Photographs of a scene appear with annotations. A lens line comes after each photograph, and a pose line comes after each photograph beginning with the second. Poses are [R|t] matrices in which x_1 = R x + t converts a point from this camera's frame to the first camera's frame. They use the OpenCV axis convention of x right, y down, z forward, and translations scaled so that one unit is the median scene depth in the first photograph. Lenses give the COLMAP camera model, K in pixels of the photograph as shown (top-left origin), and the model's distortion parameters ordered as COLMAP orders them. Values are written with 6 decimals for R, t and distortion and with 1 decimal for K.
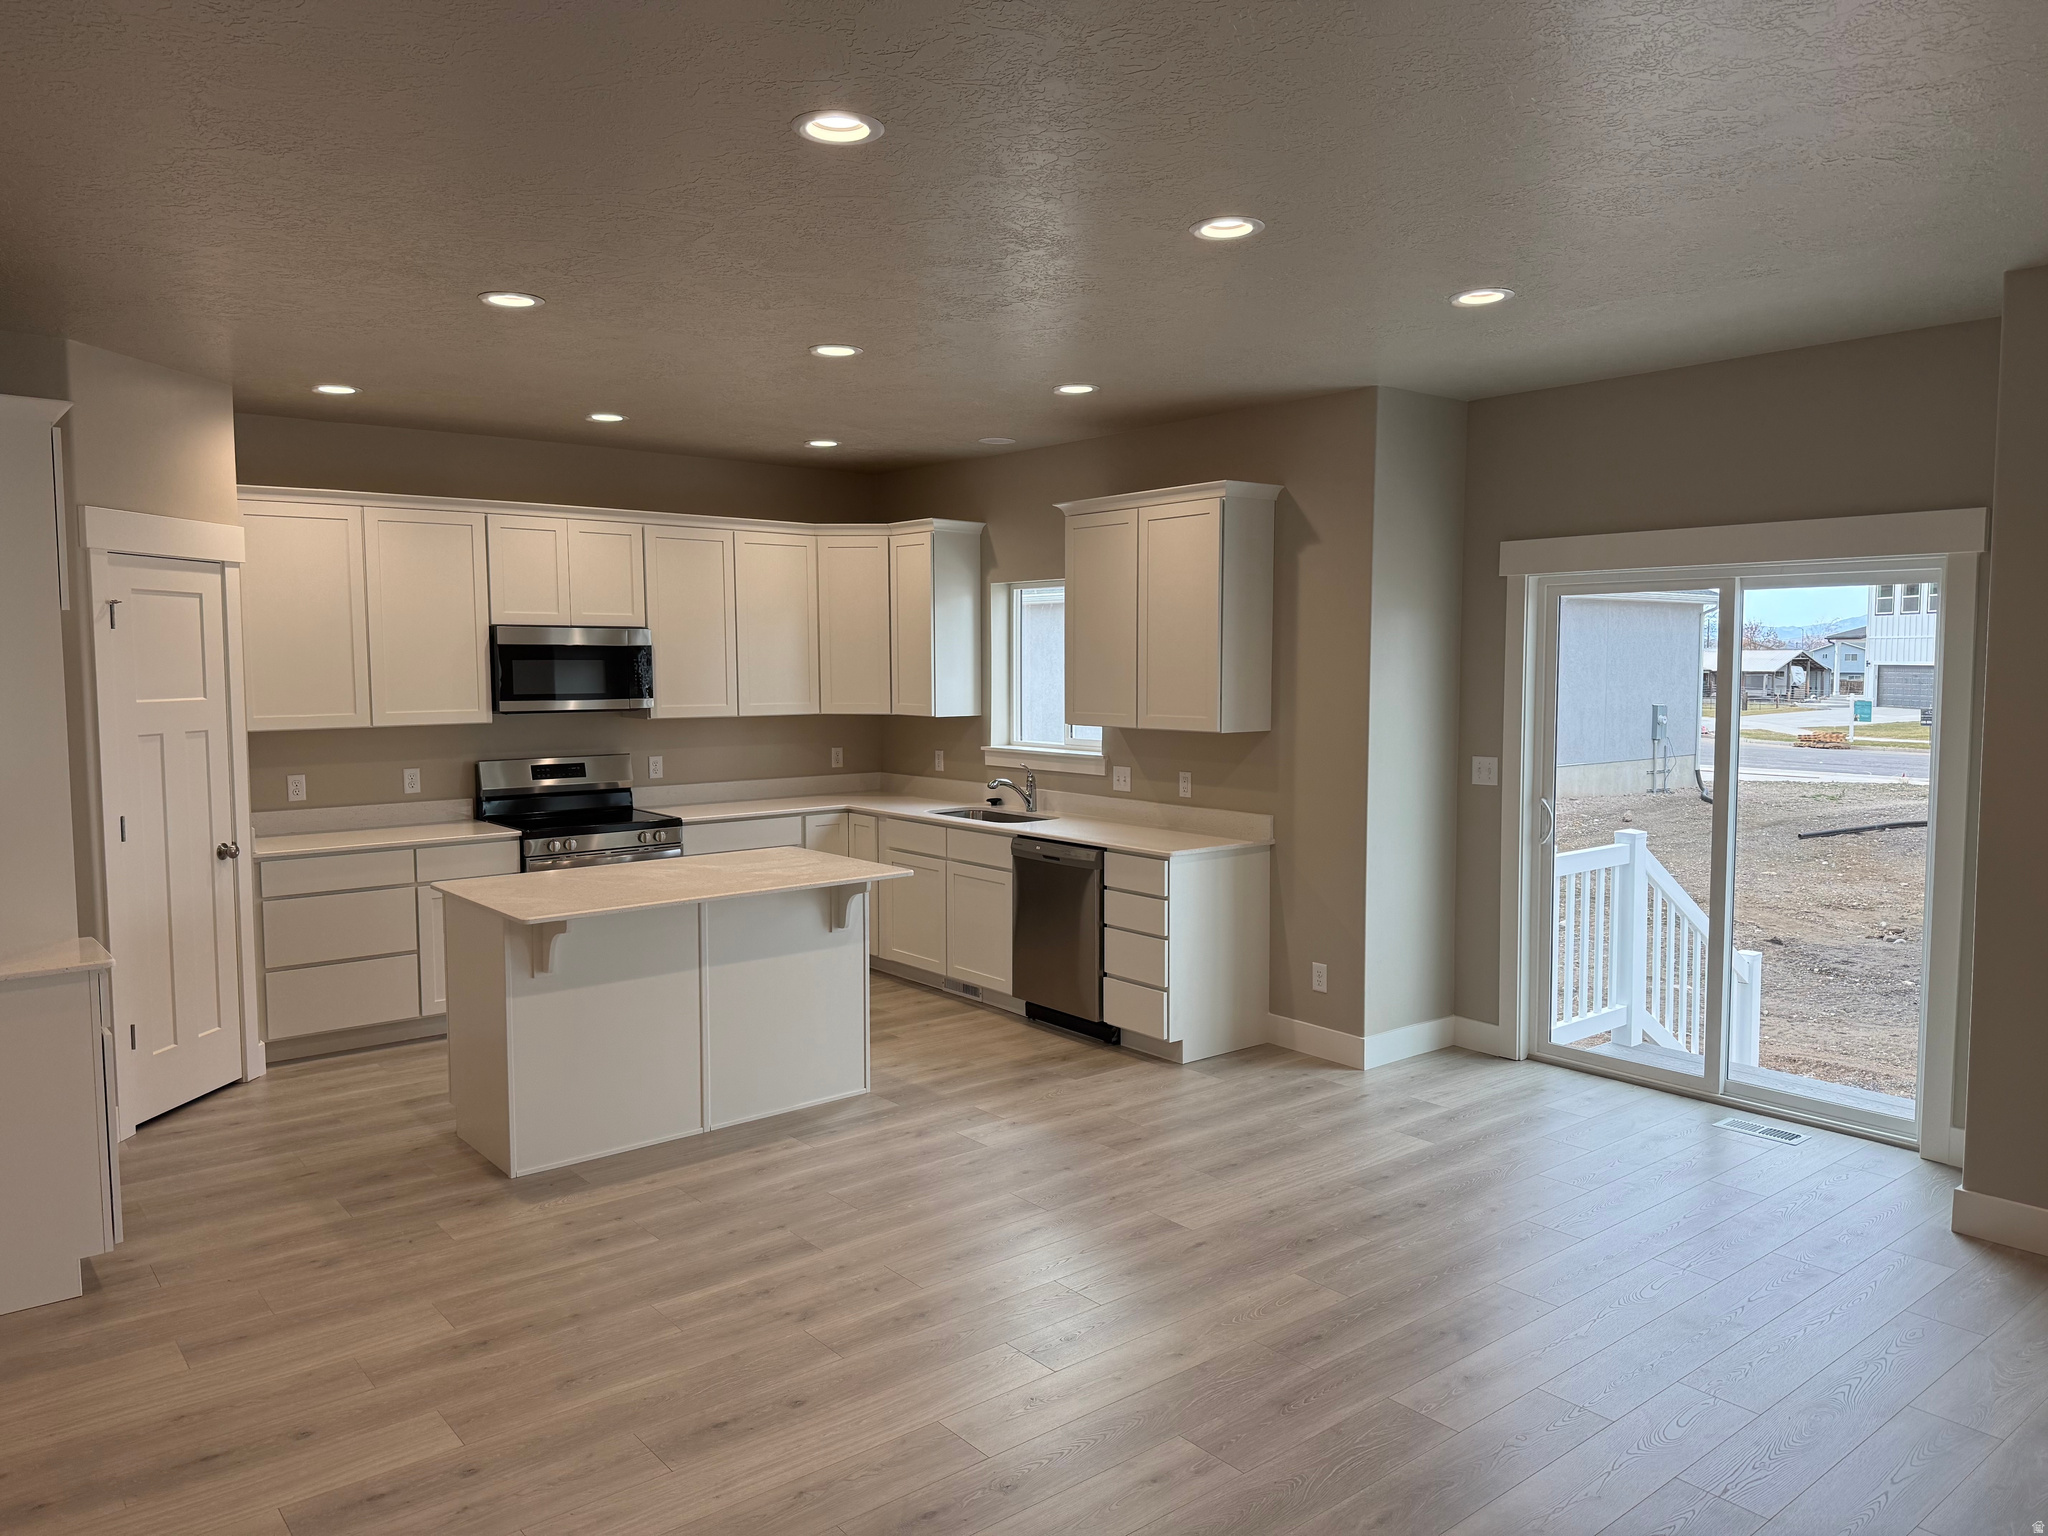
lens RADIAL K [[1435.5, 0, 1023.7], [0, 1435.5, 744.4], [0, 0, 1]] dist [0.070033, -0.080730]
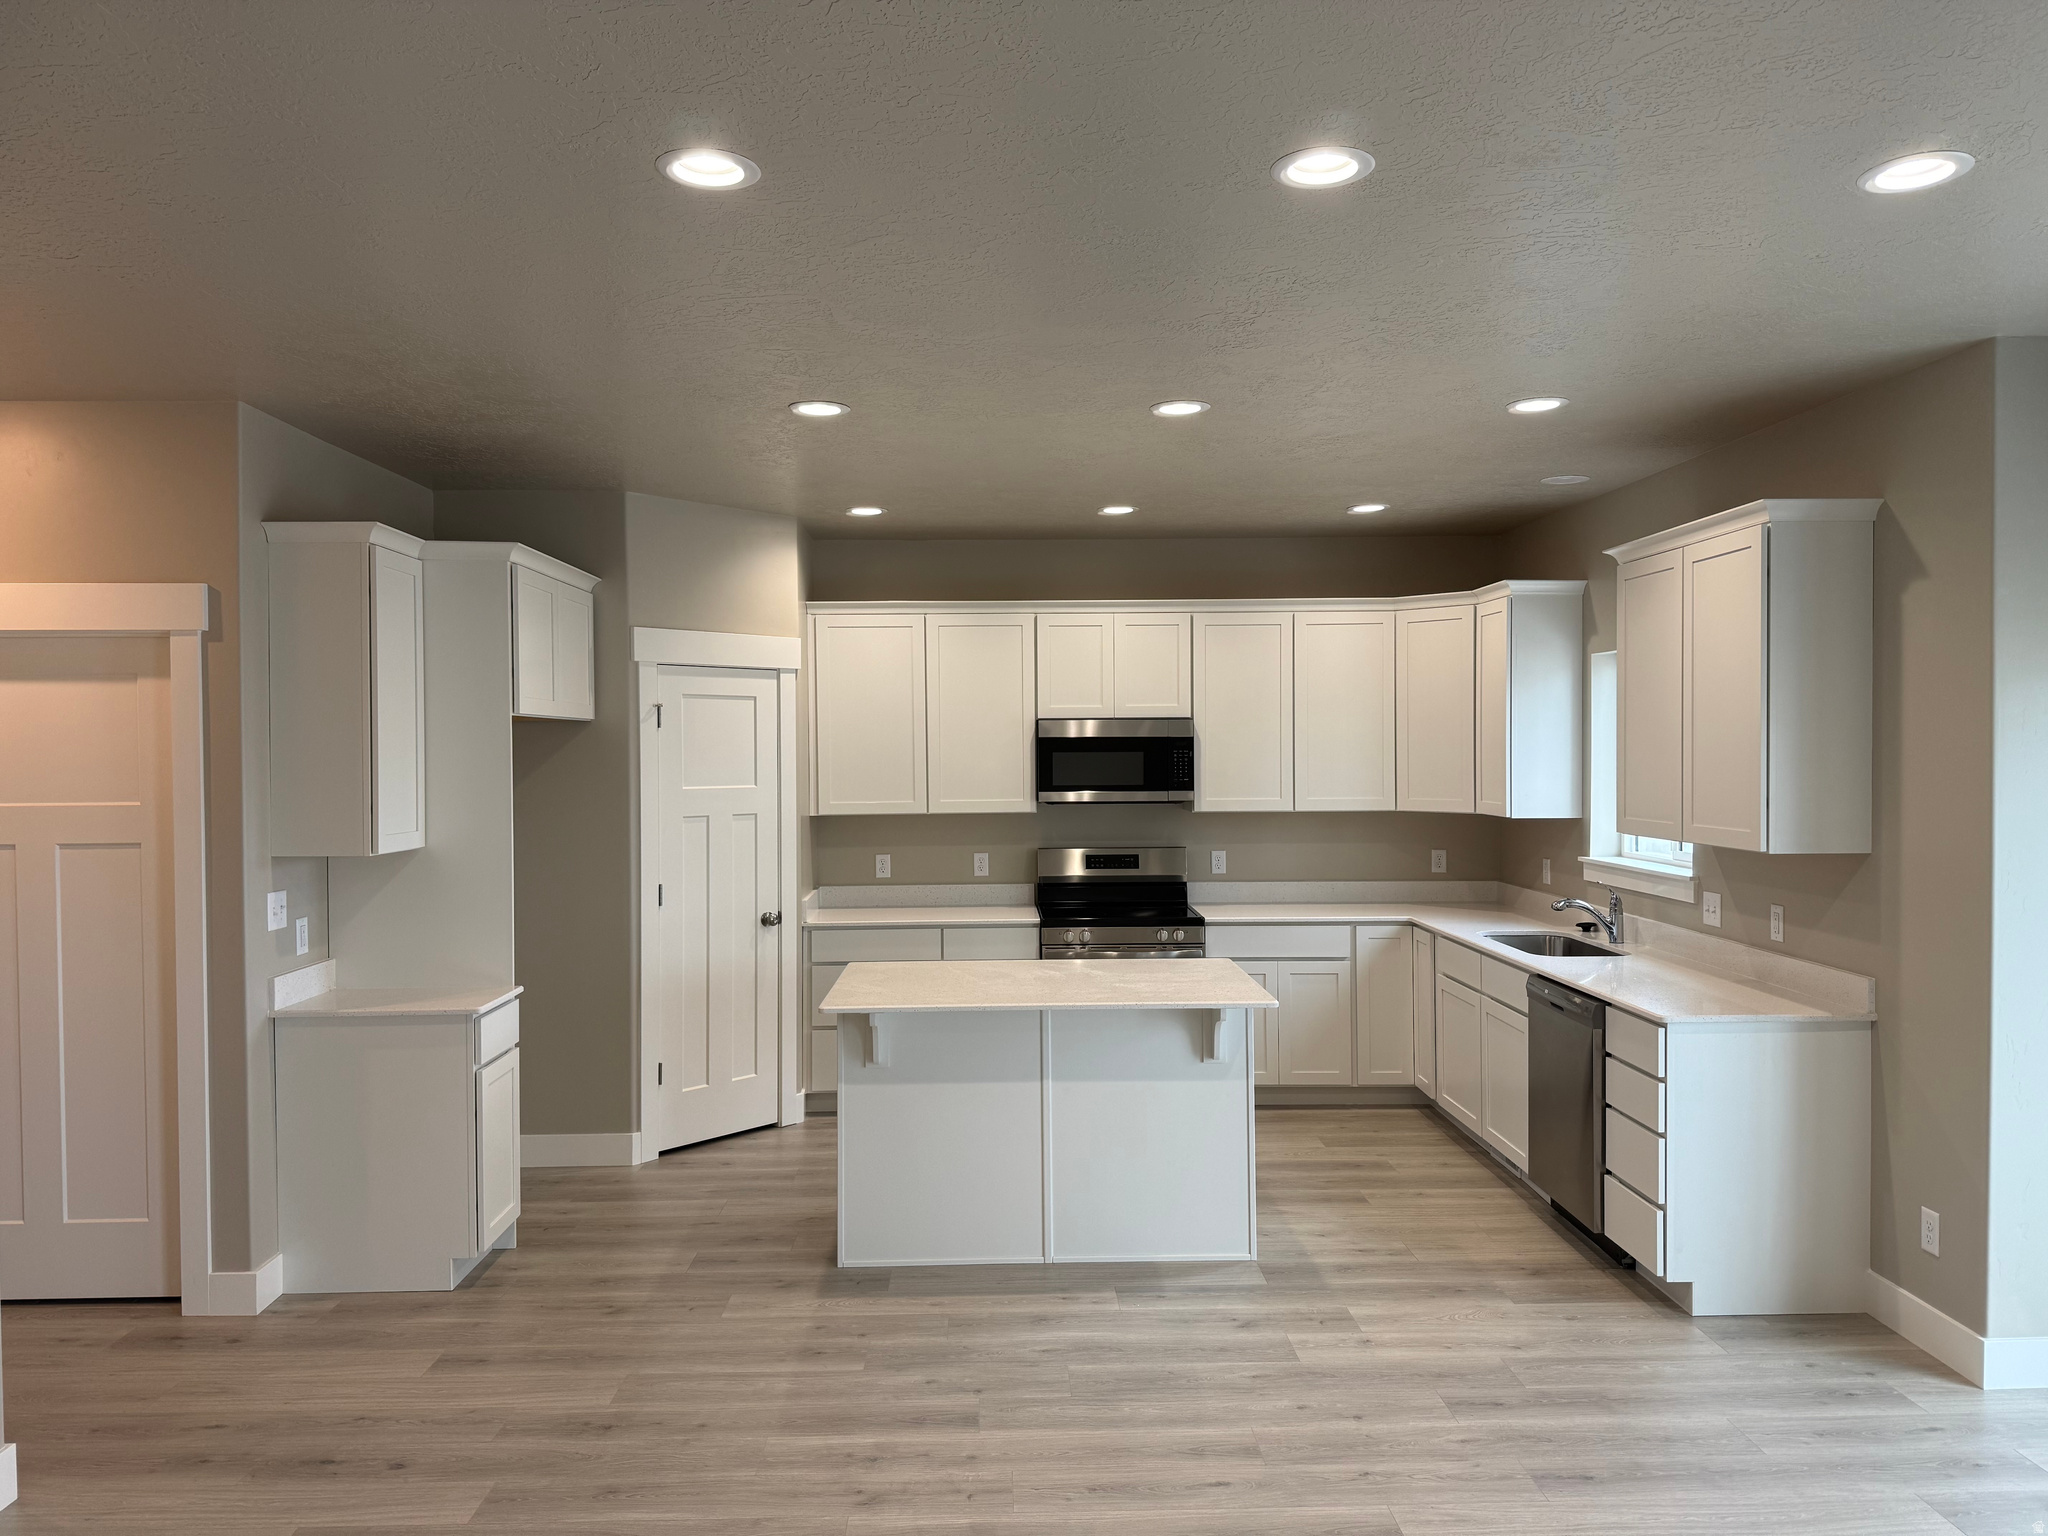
lens RADIAL K [[1435.5, 0, 960.9], [0, 1435.5, 738.5], [0, 0, 1]] dist [0.070033, -0.080730]
pose [[0.788445, -0.007172, -0.615063, 0.266779], [-0.032422, 0.998057, -0.053199, -0.013371], [0.614250, 0.061886, 0.786681, 0.190433]]
